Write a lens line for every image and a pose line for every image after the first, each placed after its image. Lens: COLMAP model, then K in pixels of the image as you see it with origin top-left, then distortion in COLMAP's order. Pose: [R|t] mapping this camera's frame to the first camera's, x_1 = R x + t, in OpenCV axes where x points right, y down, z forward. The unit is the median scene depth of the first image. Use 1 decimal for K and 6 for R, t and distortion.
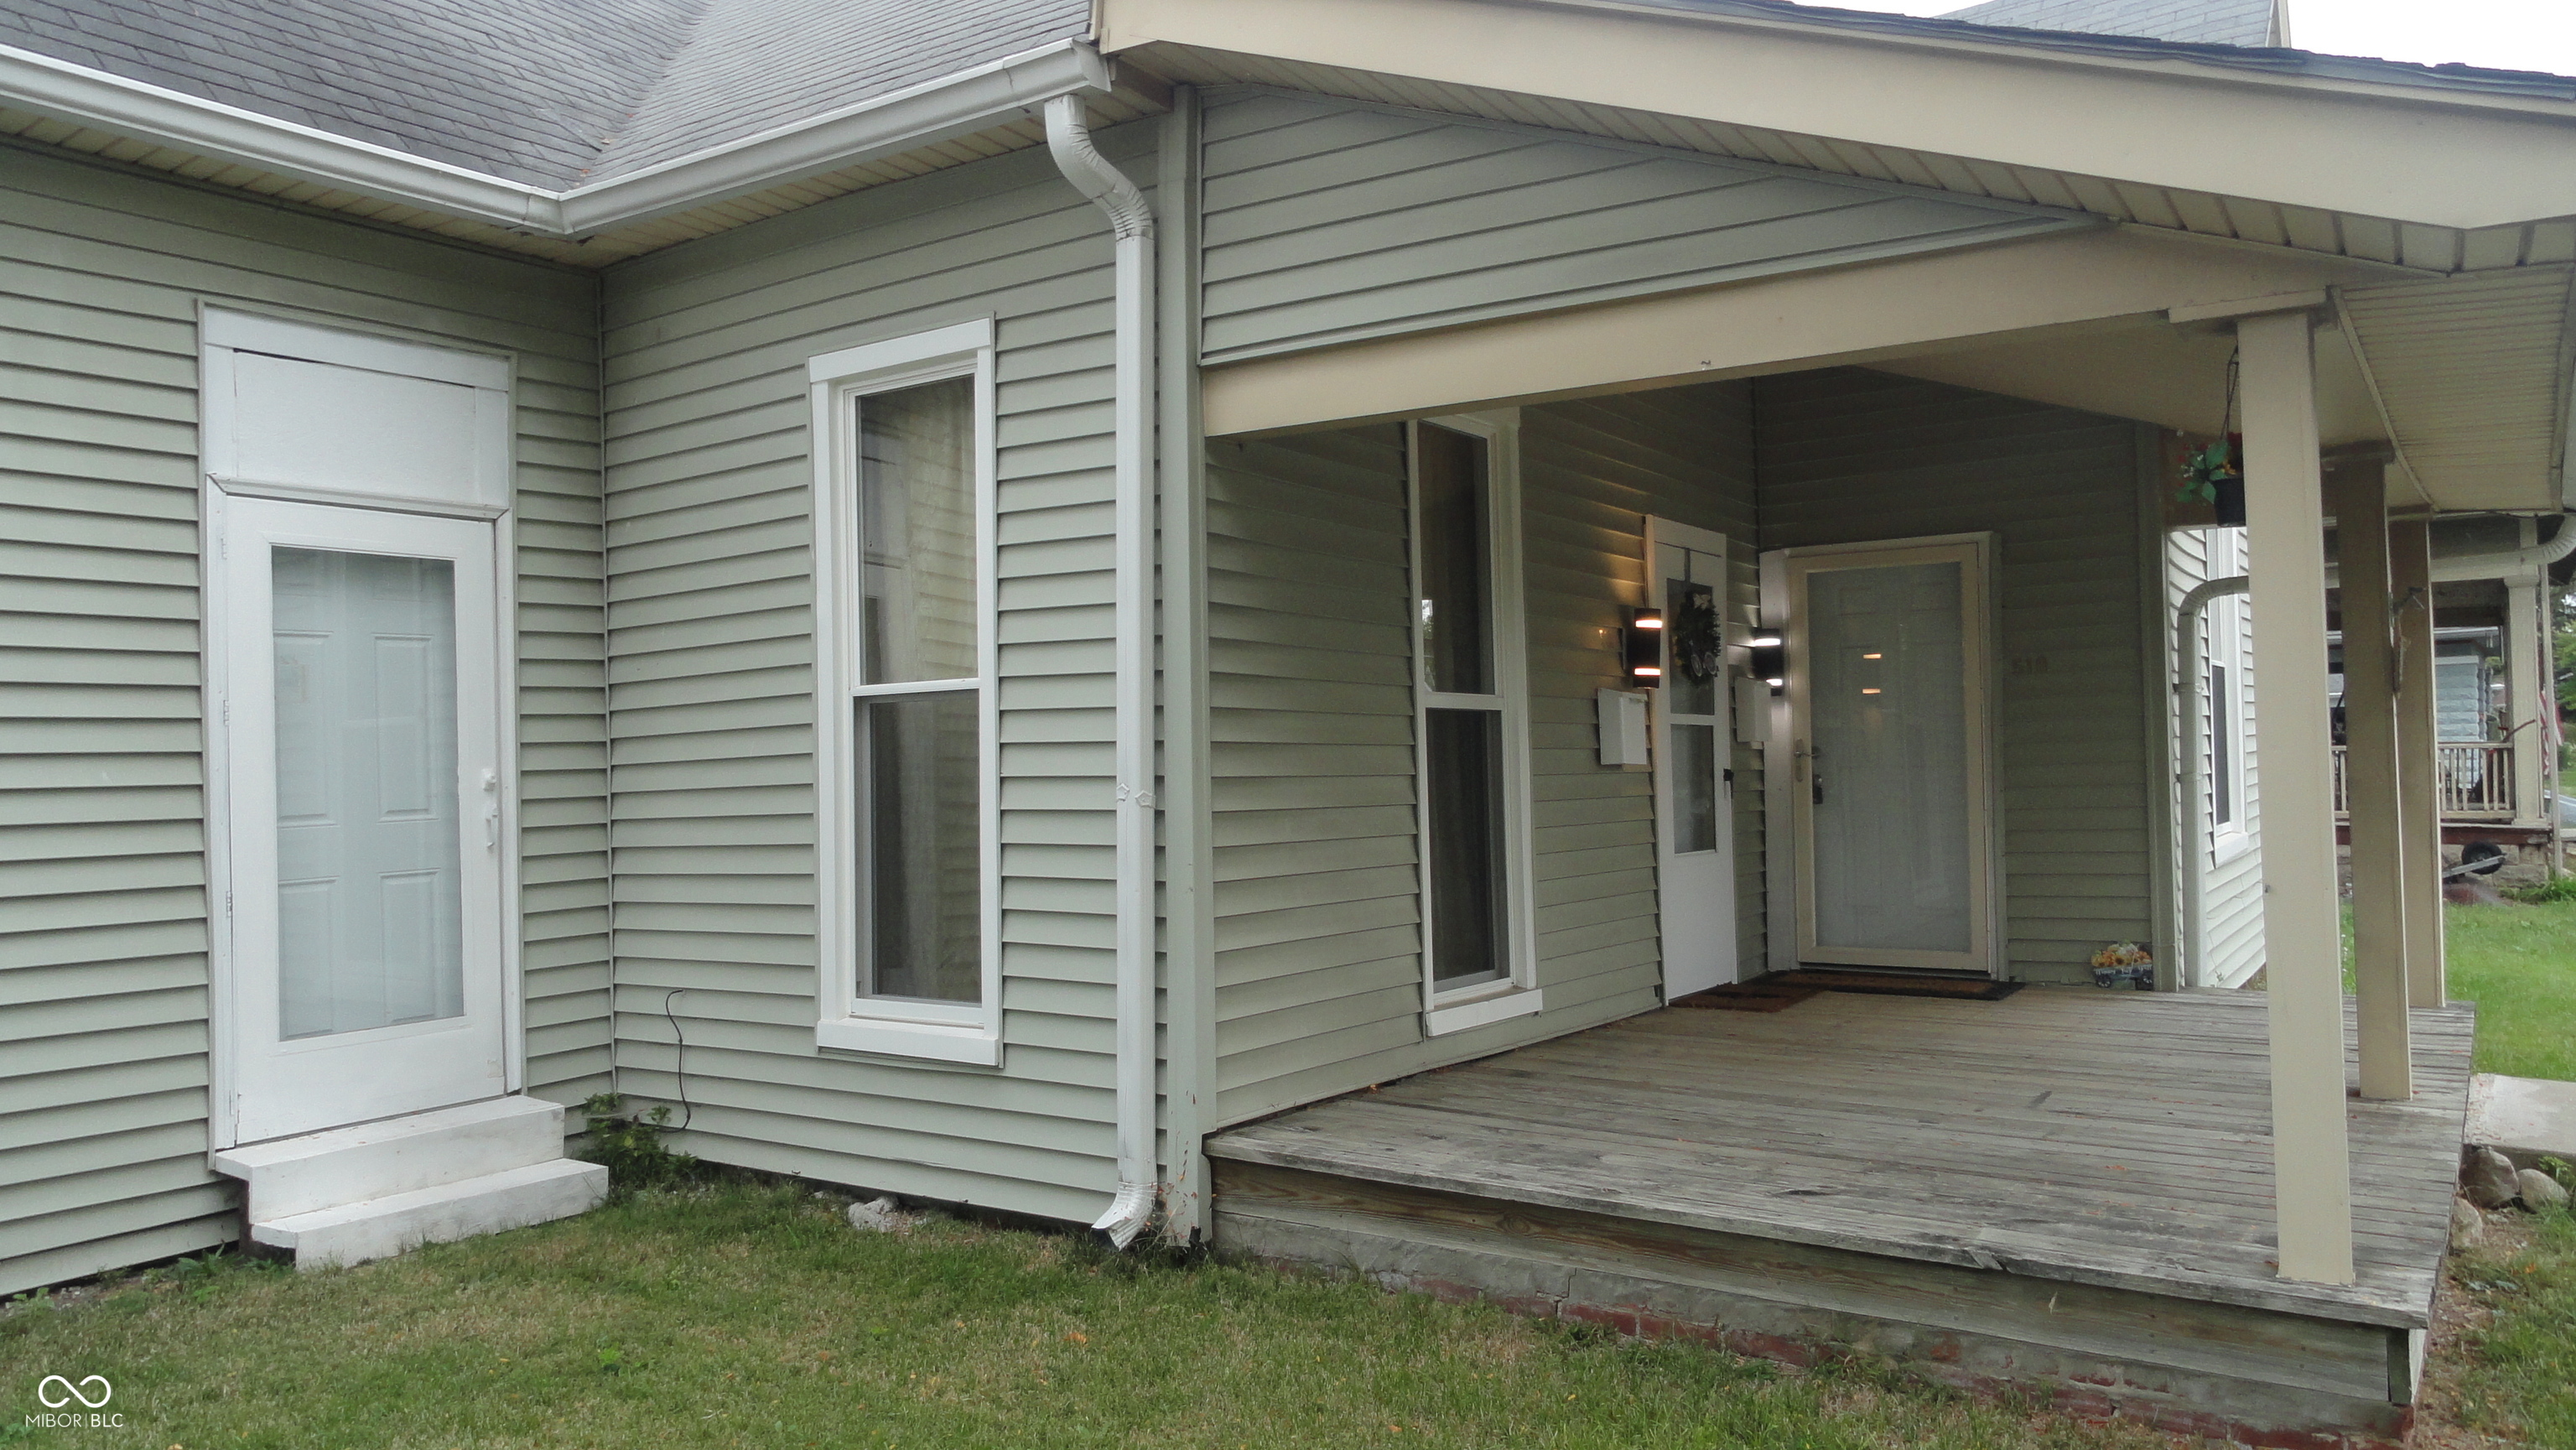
lens RADIAL K [[1804.2, 0, 1288.0], [0, 1804.2, 725.0], [0, 0, 1]] dist [-0.001300, 0.001674]
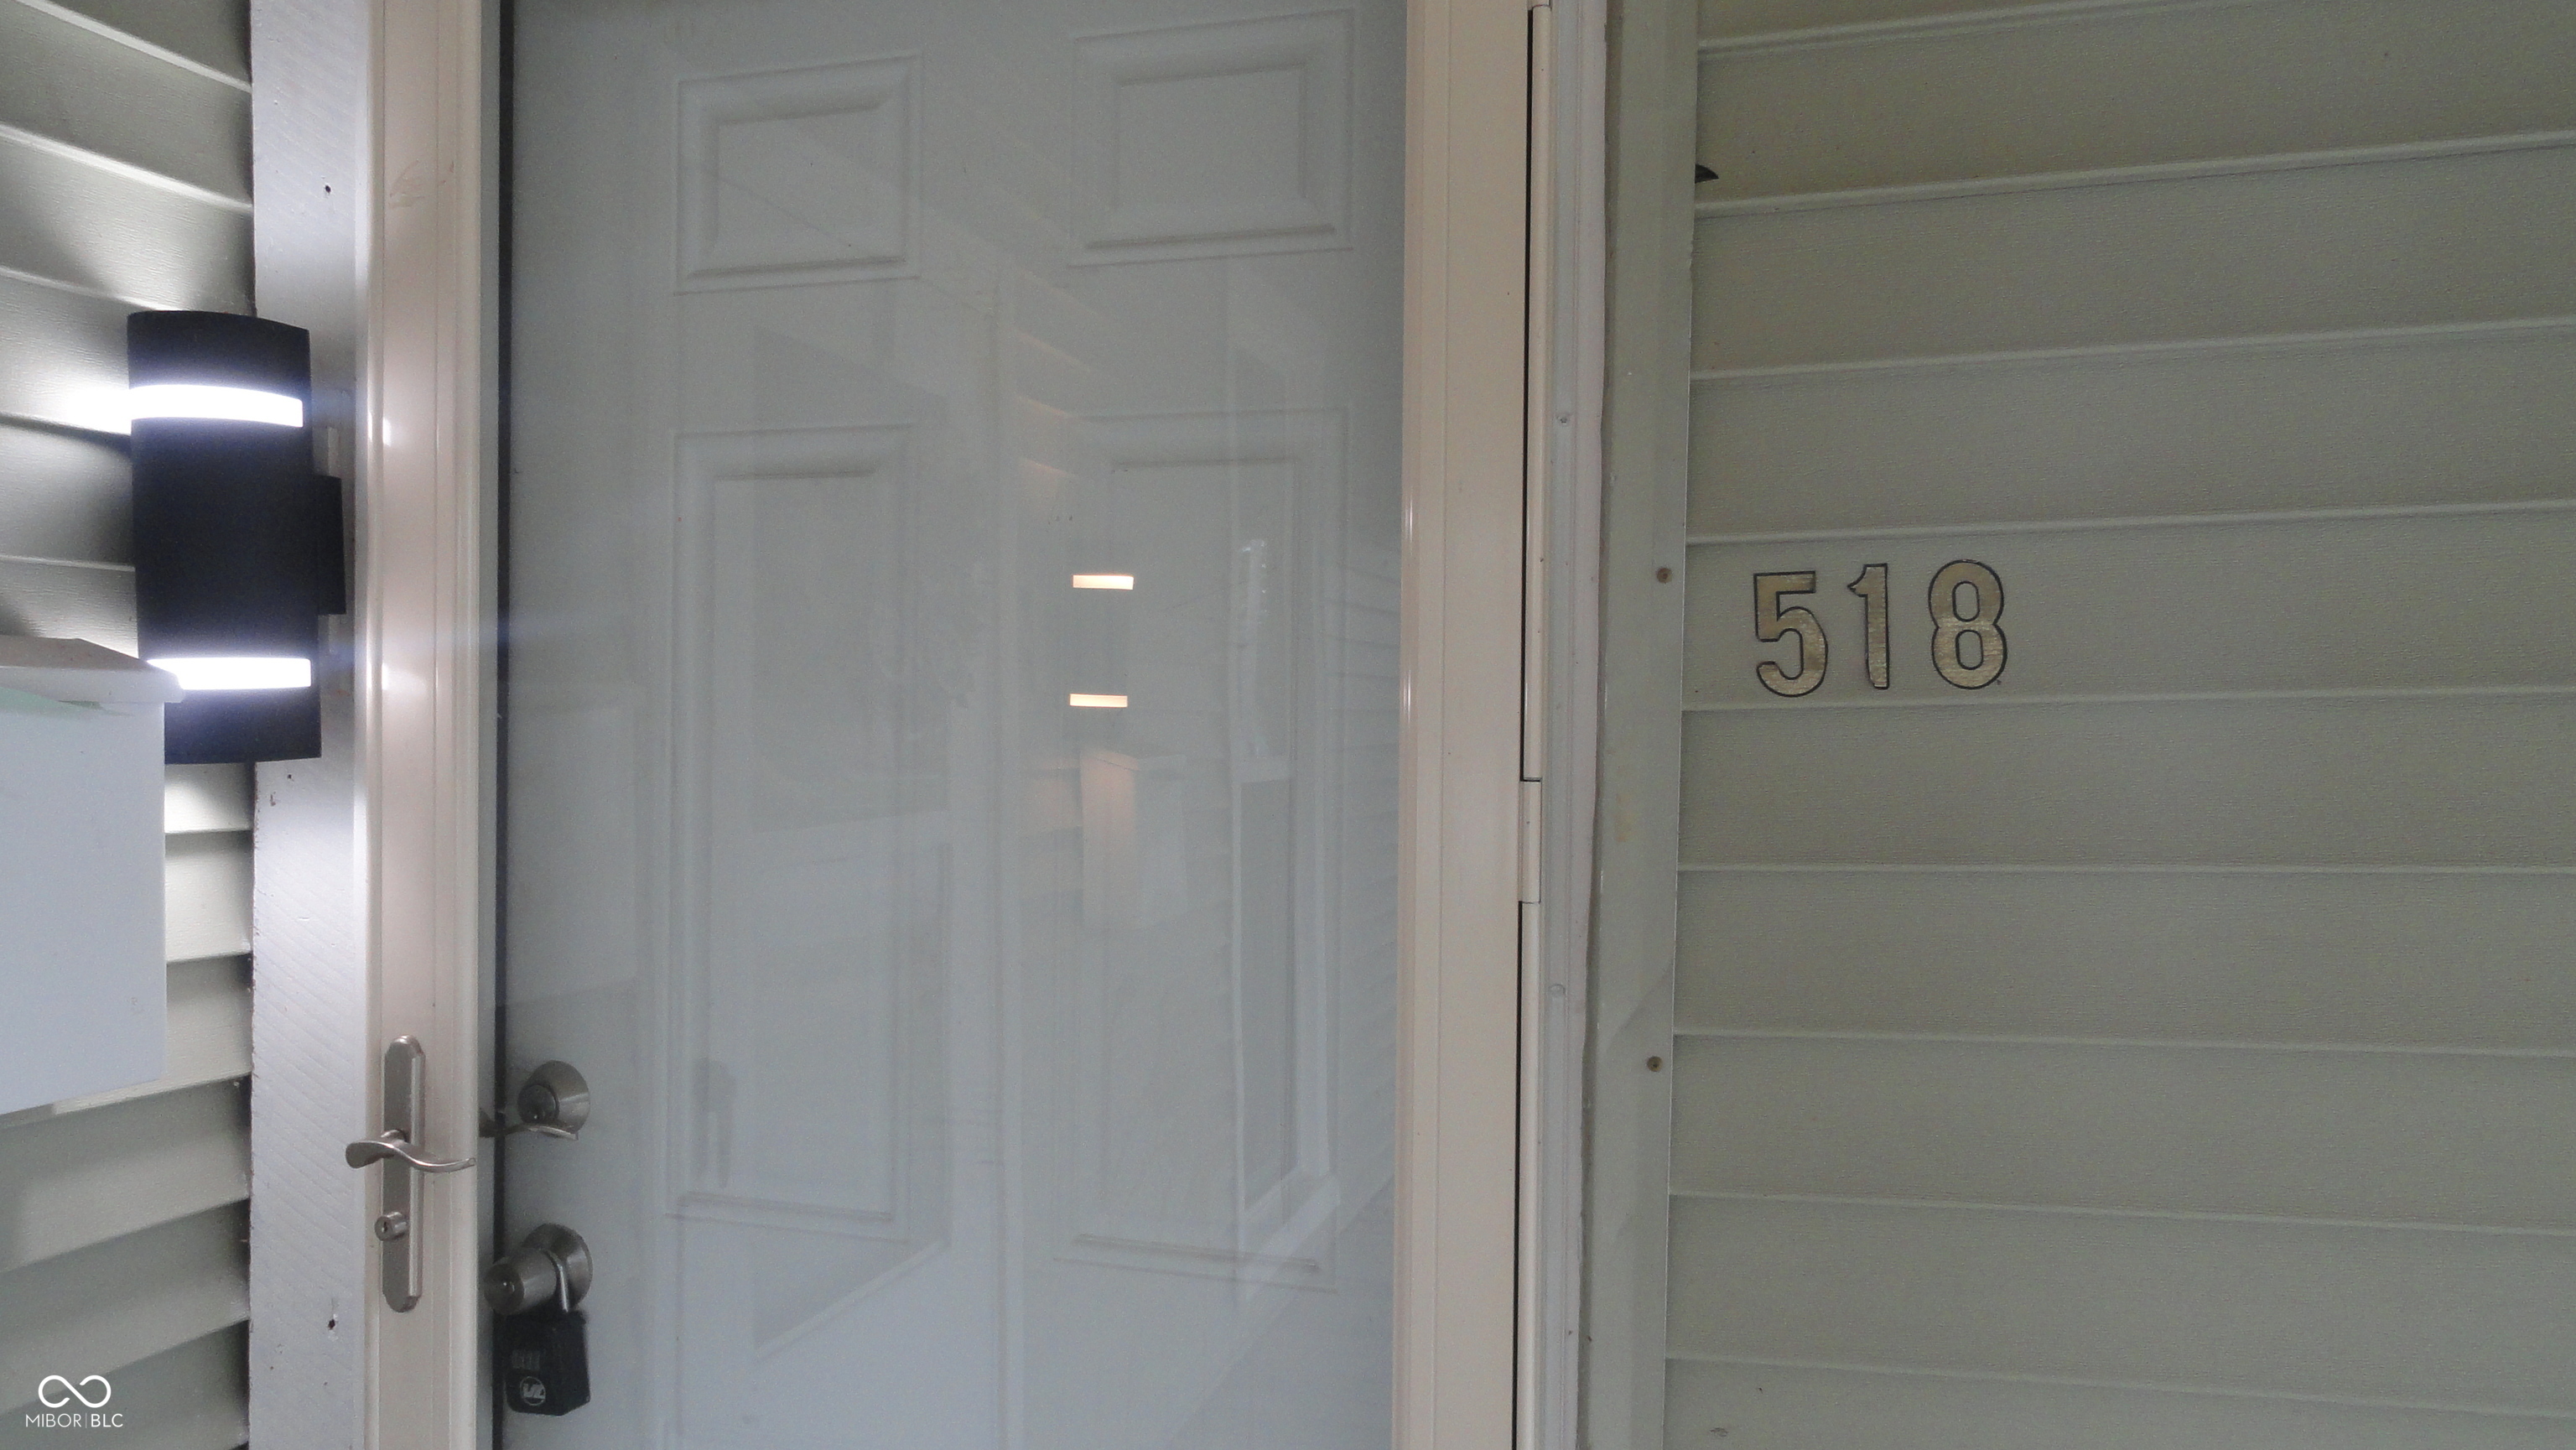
lens RADIAL K [[1804.2, 0, 1288.0], [0, 1804.2, 725.0], [0, 0, 1]] dist [-0.001300, 0.001674]
pose [[0.953730, 0.025799, 0.299556, 0.329014], [-0.033142, 0.999261, 0.019458, -0.026490], [-0.298832, -0.028485, 0.953880, 0.883074]]
